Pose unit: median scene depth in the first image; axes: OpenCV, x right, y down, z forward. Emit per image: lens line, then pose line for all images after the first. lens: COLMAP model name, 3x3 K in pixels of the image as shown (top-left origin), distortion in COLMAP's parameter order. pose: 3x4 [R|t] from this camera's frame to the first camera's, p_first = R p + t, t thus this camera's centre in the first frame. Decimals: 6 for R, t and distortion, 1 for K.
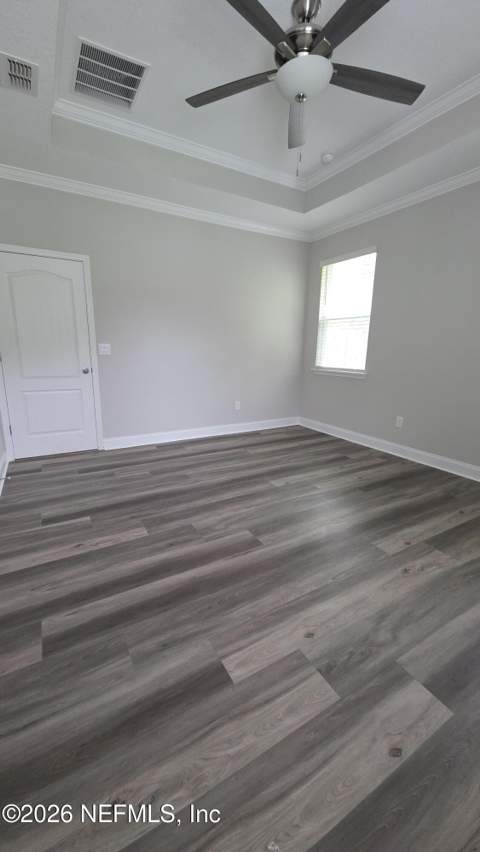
lens RADIAL K [[338.4, 0, 242.6], [0, 338.4, 420.6], [0, 0, 1]] dist [0.012726, -0.004958]
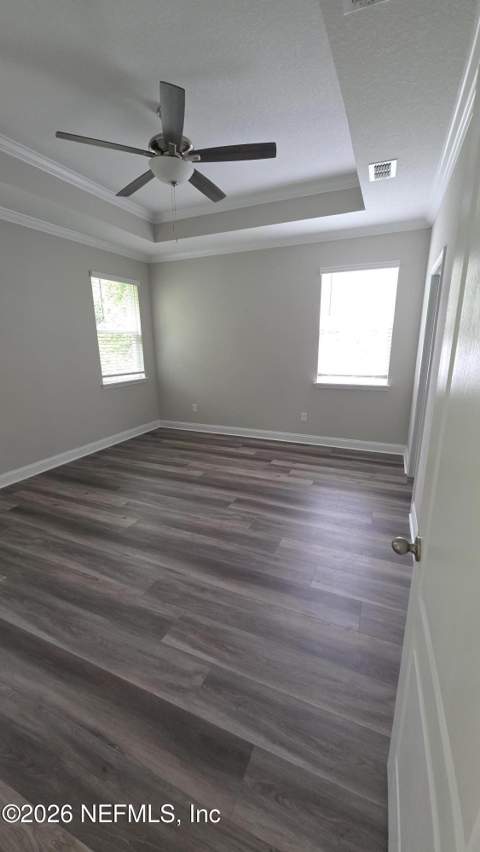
lens RADIAL K [[338.4, 0, 239.5], [0, 338.4, 424.2], [0, 0, 1]] dist [0.012726, -0.004958]
pose [[-0.591067, -0.204634, 0.780234, -0.953773], [0.169329, 0.914254, 0.368060, -0.447144], [-0.788649, 0.349664, -0.505735, 1.465921]]
